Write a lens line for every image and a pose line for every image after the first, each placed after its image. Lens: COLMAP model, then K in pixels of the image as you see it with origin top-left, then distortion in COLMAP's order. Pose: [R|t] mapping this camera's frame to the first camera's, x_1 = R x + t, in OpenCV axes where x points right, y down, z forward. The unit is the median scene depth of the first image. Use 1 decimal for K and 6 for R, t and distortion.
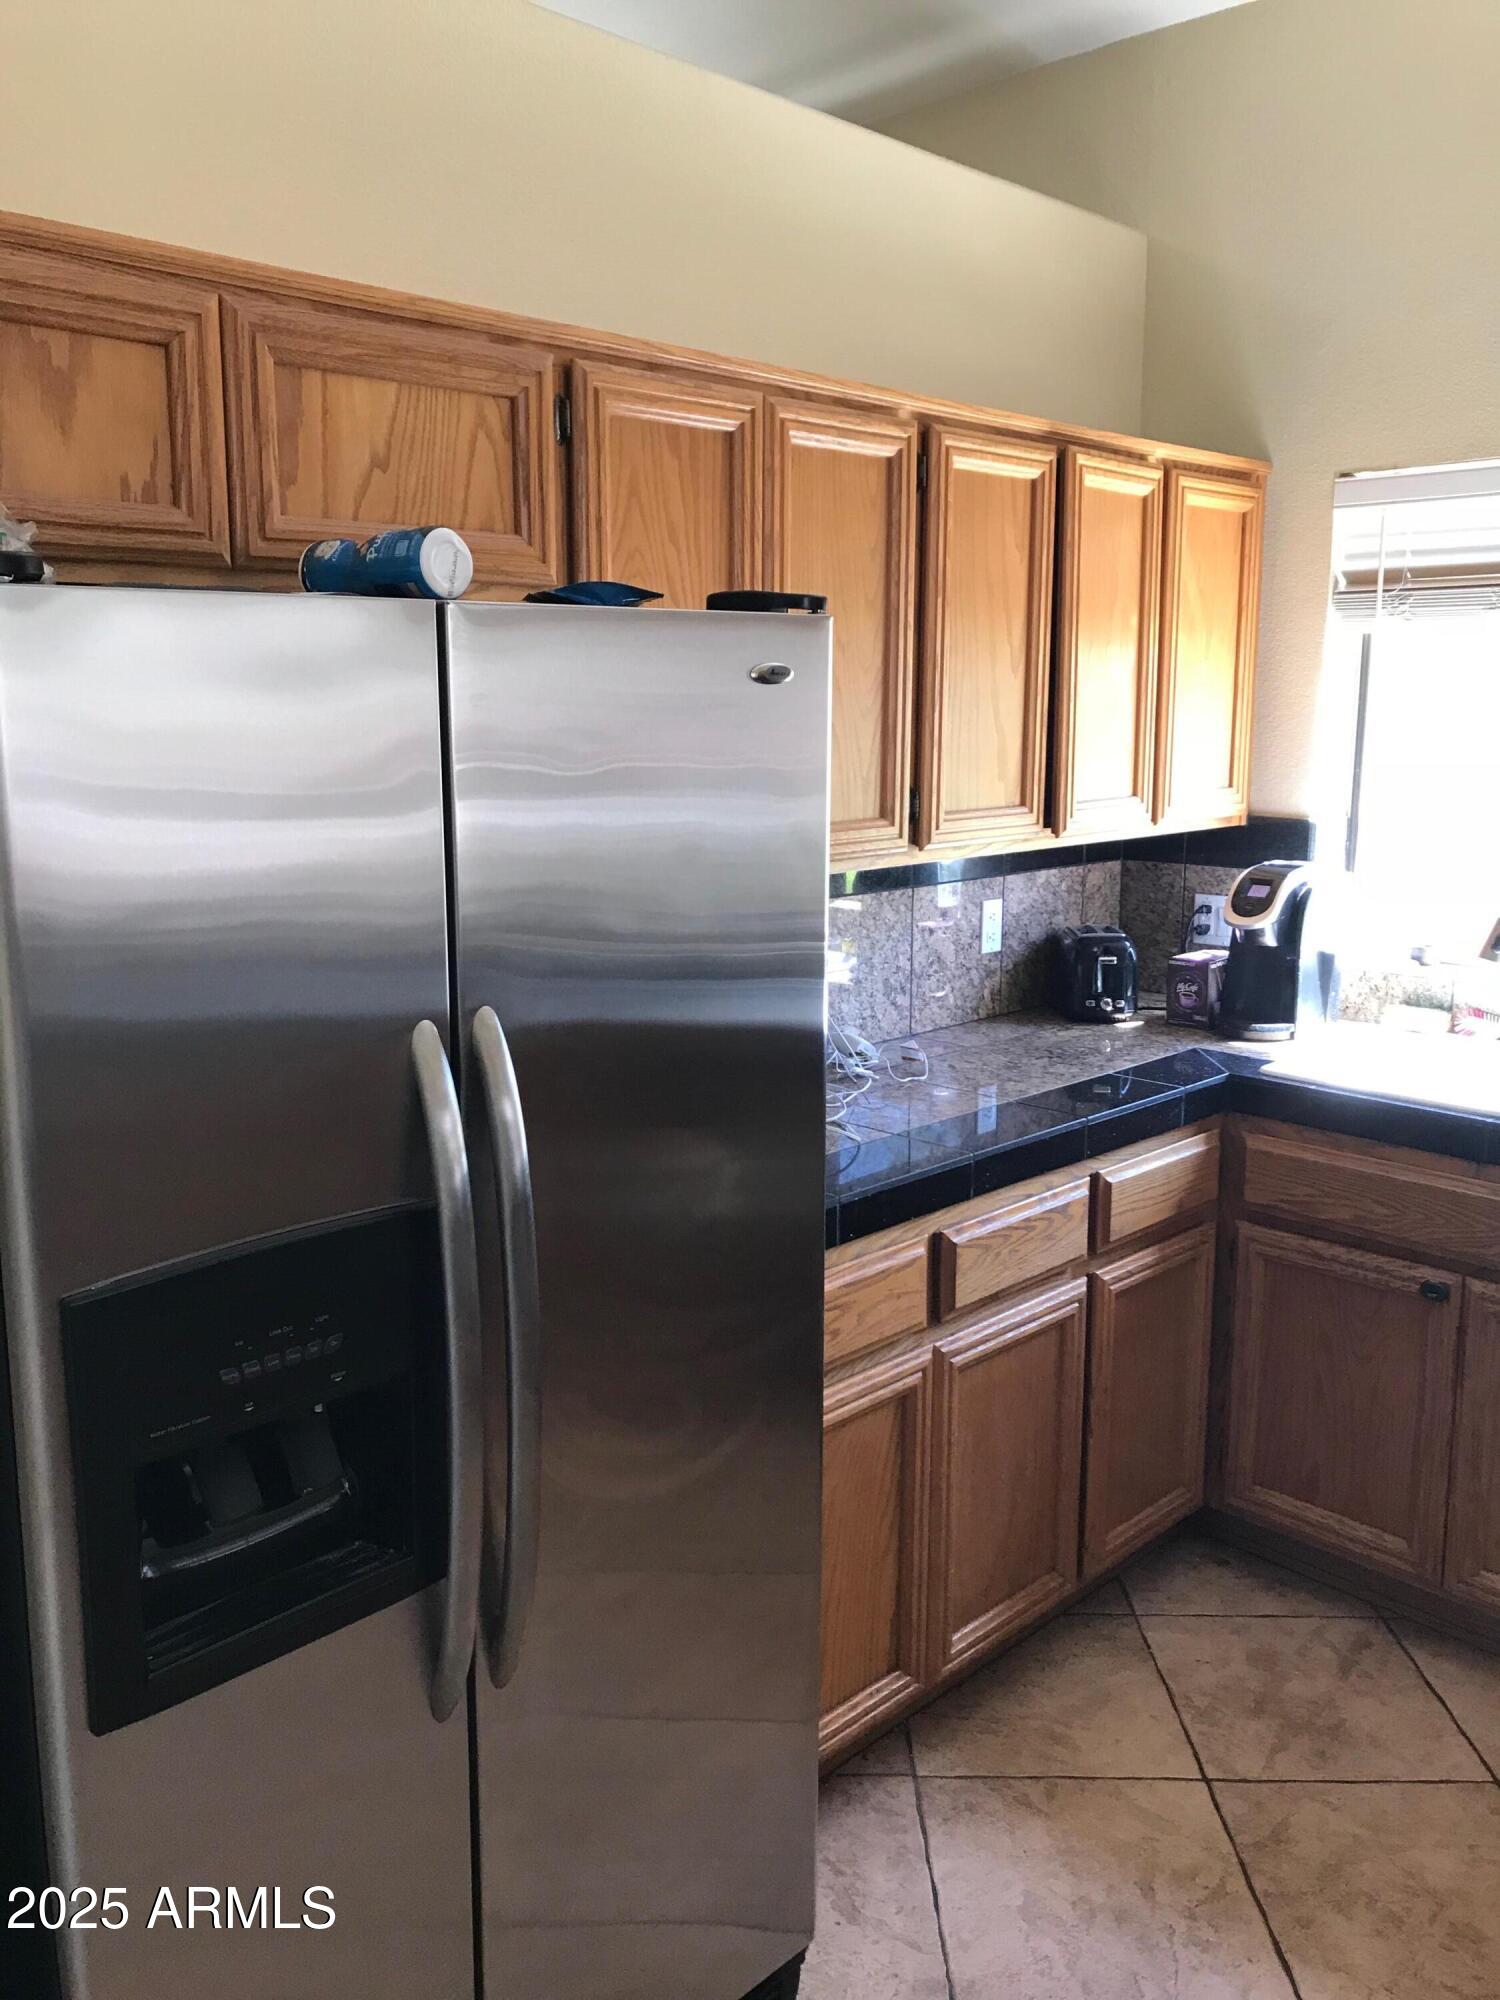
lens RADIAL K [[1649.1, 0, 737.9], [0, 1649.1, 997.1], [0, 0, 1]] dist [0.015386, 0.017763]
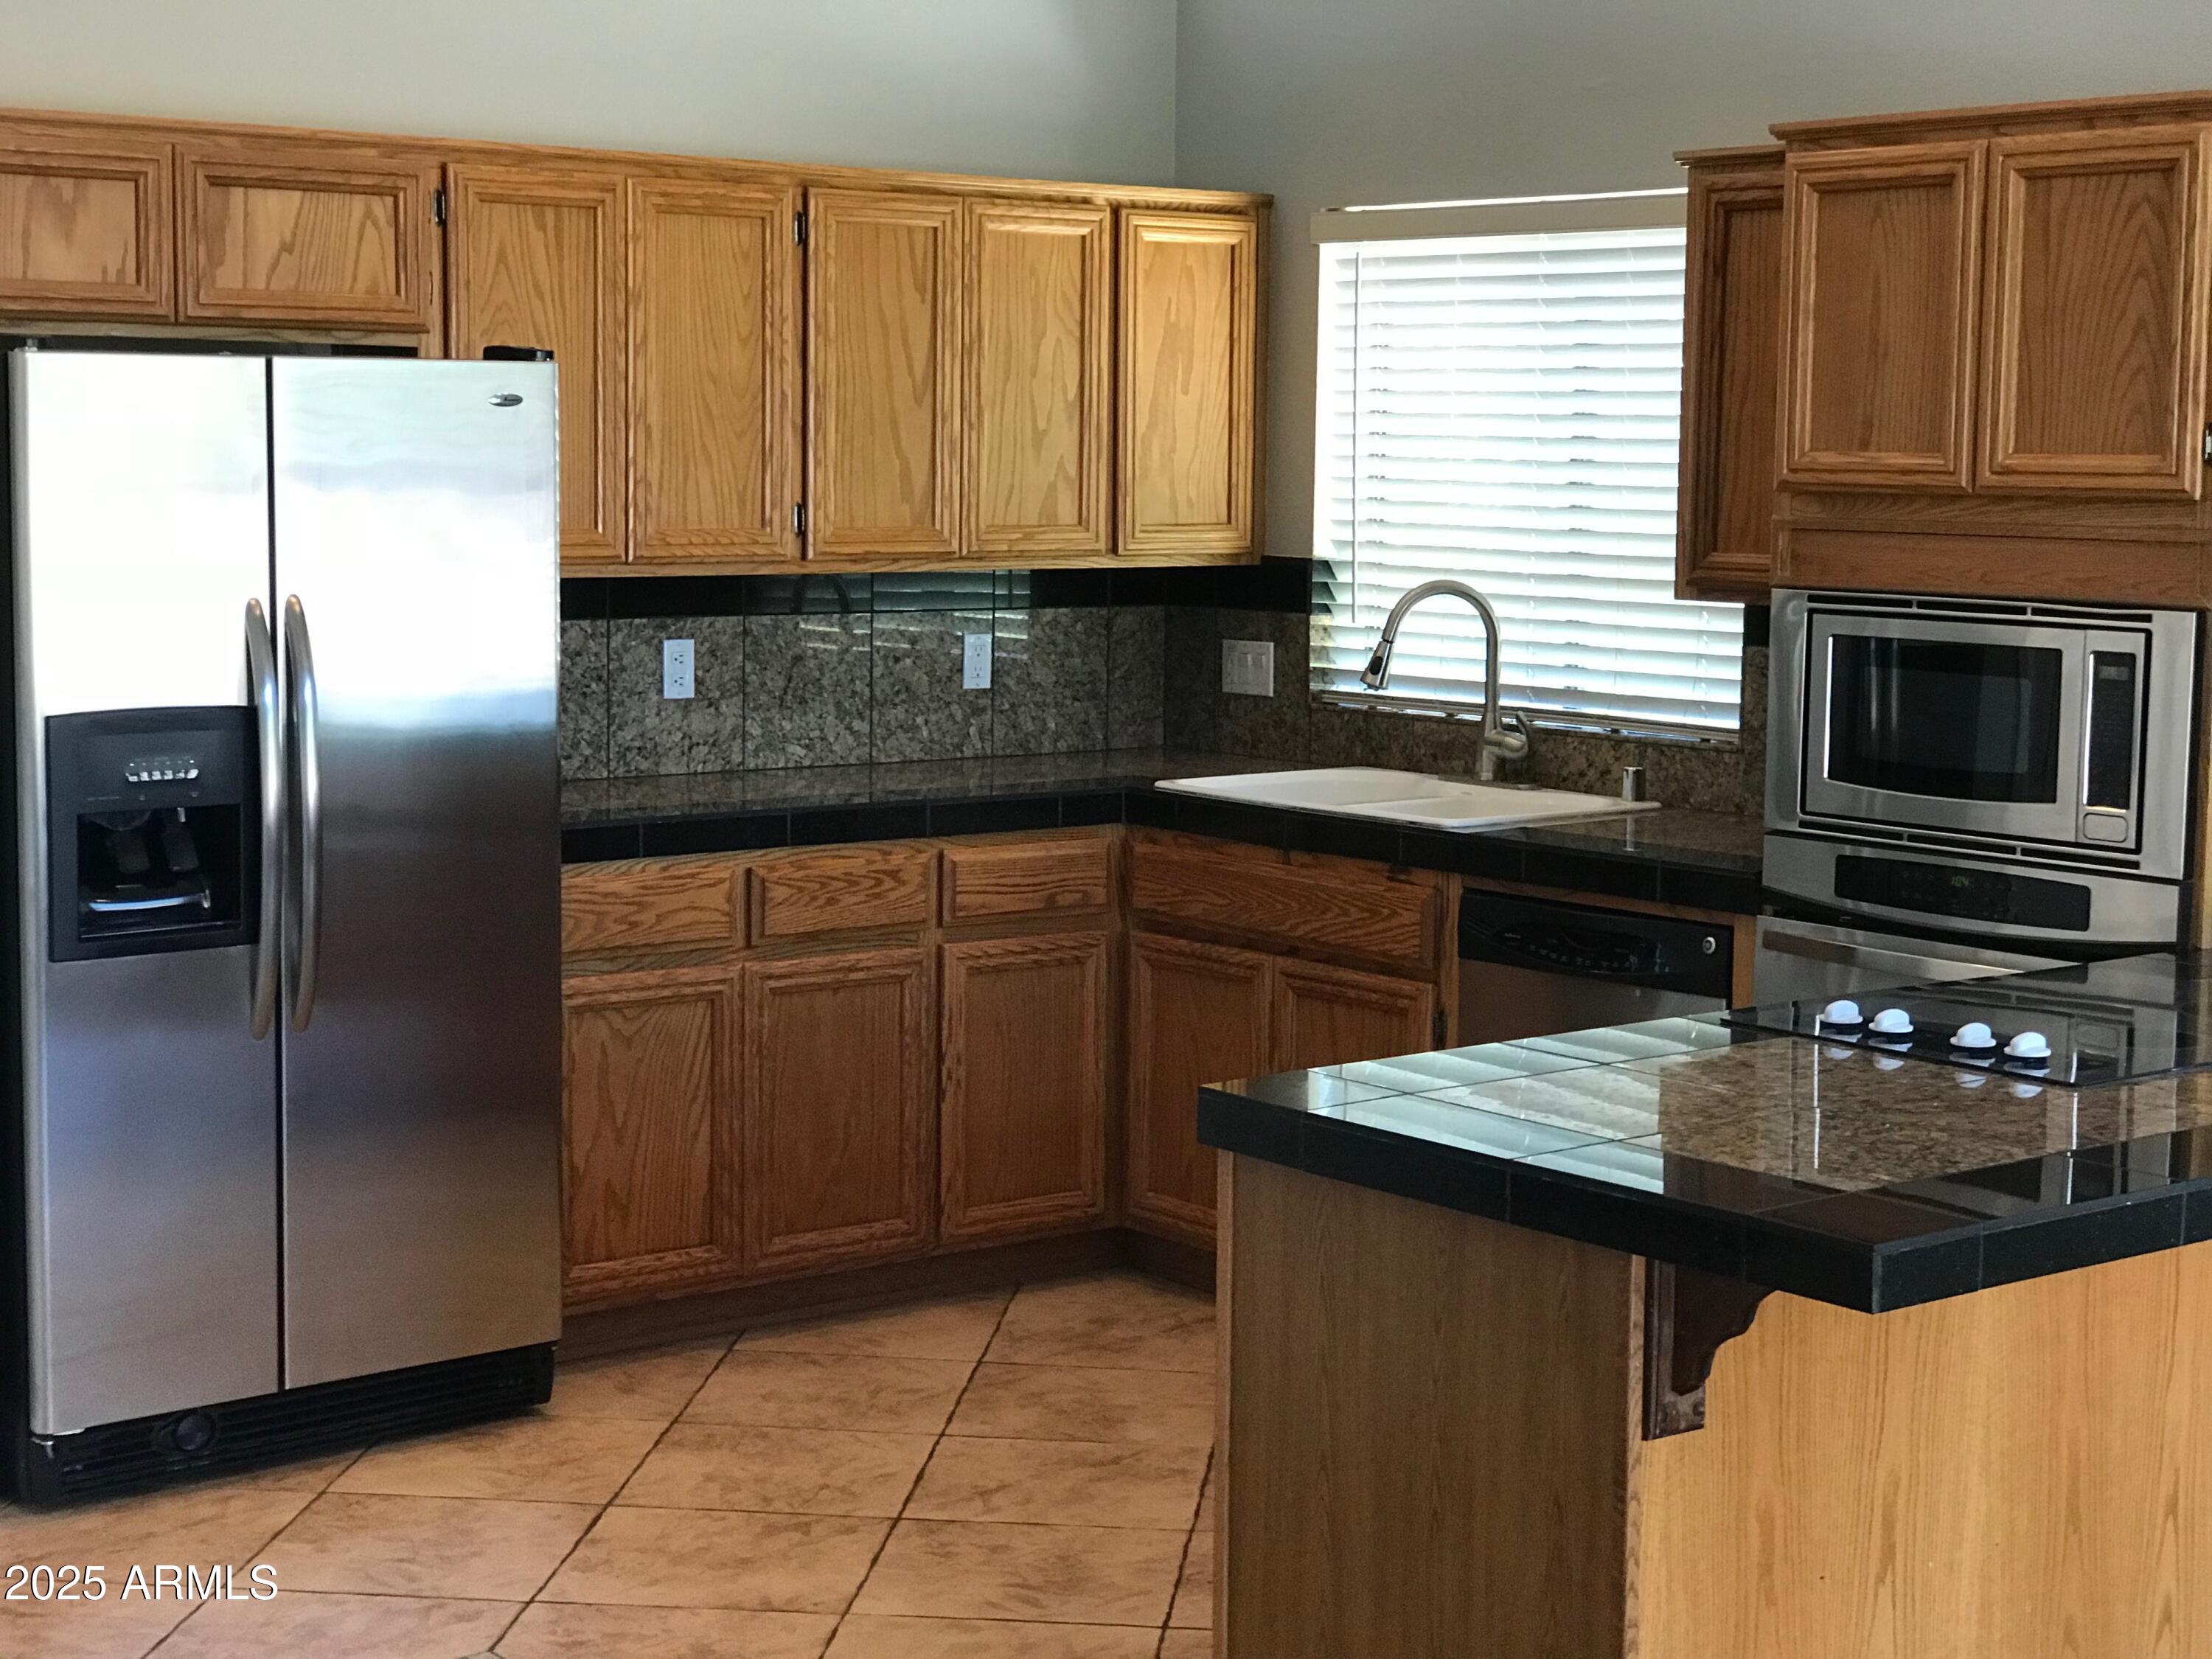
lens RADIAL K [[3618.8, 0, 1112.4], [0, 3618.8, 833.9], [0, 0, 1]] dist [0.069367, 0.000000]
pose [[0.994543, 0.025217, -0.101230, 0.571388], [-0.032399, 0.997025, -0.069939, 0.259089], [0.099165, 0.072837, 0.992402, -1.388040]]
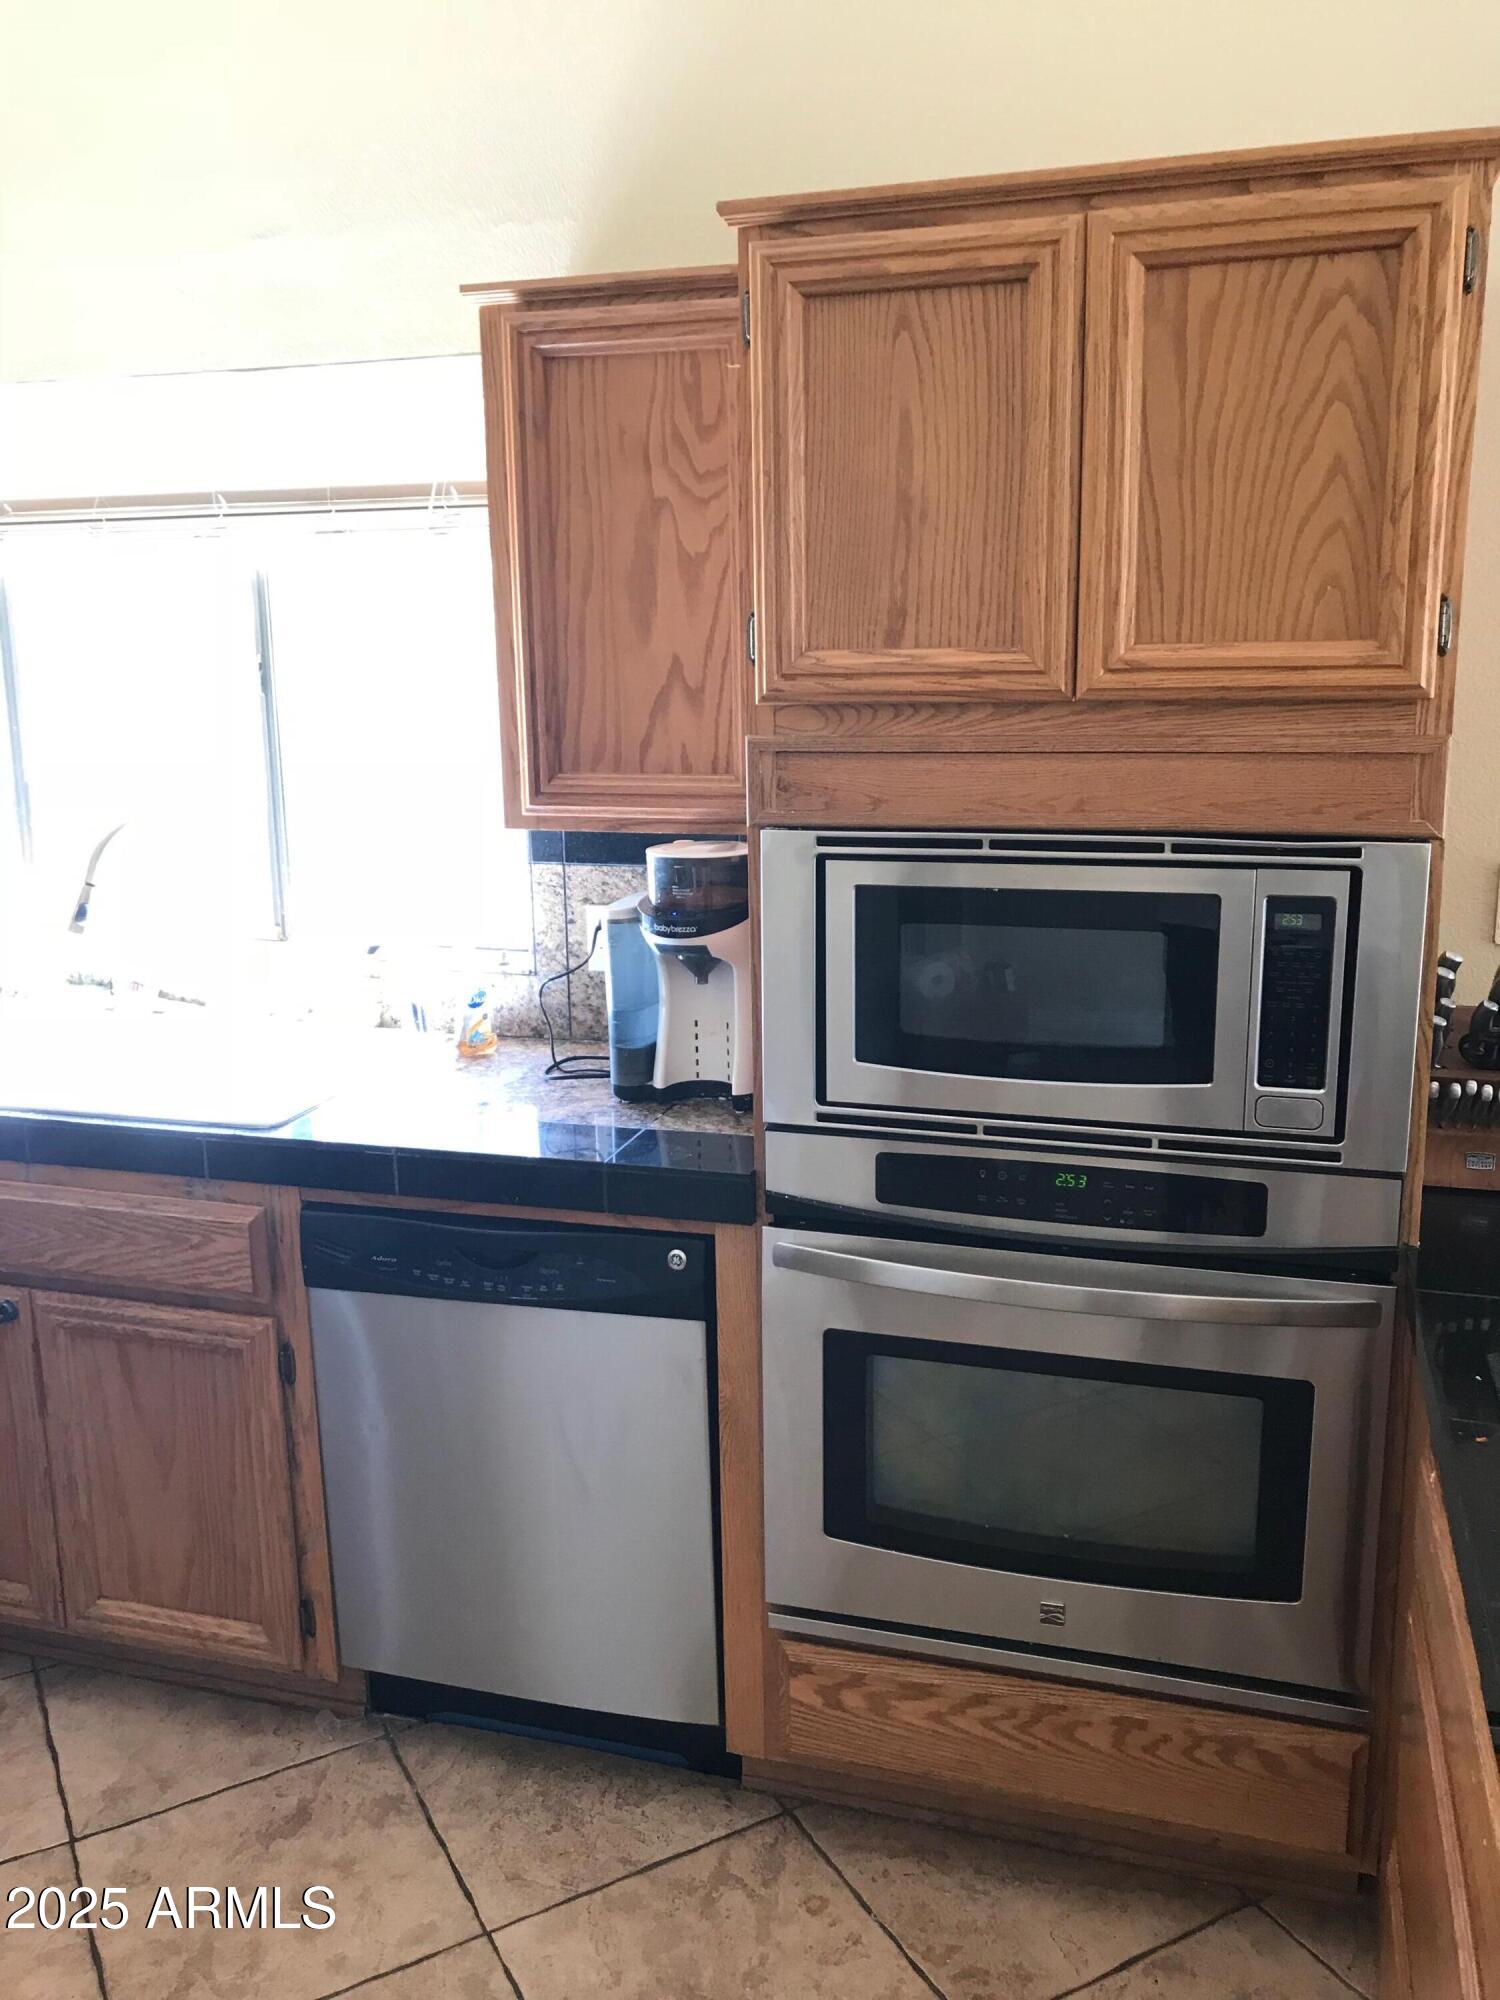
lens RADIAL K [[1649.1, 0, 757.1], [0, 1649.1, 994.4], [0, 0, 1]] dist [0.015386, 0.017763]
pose [[0.876656, -0.112457, 0.467790, 0.381487], [0.101245, 0.993647, 0.049137, 0.004247], [-0.470344, 0.004285, 0.882473, 0.016275]]
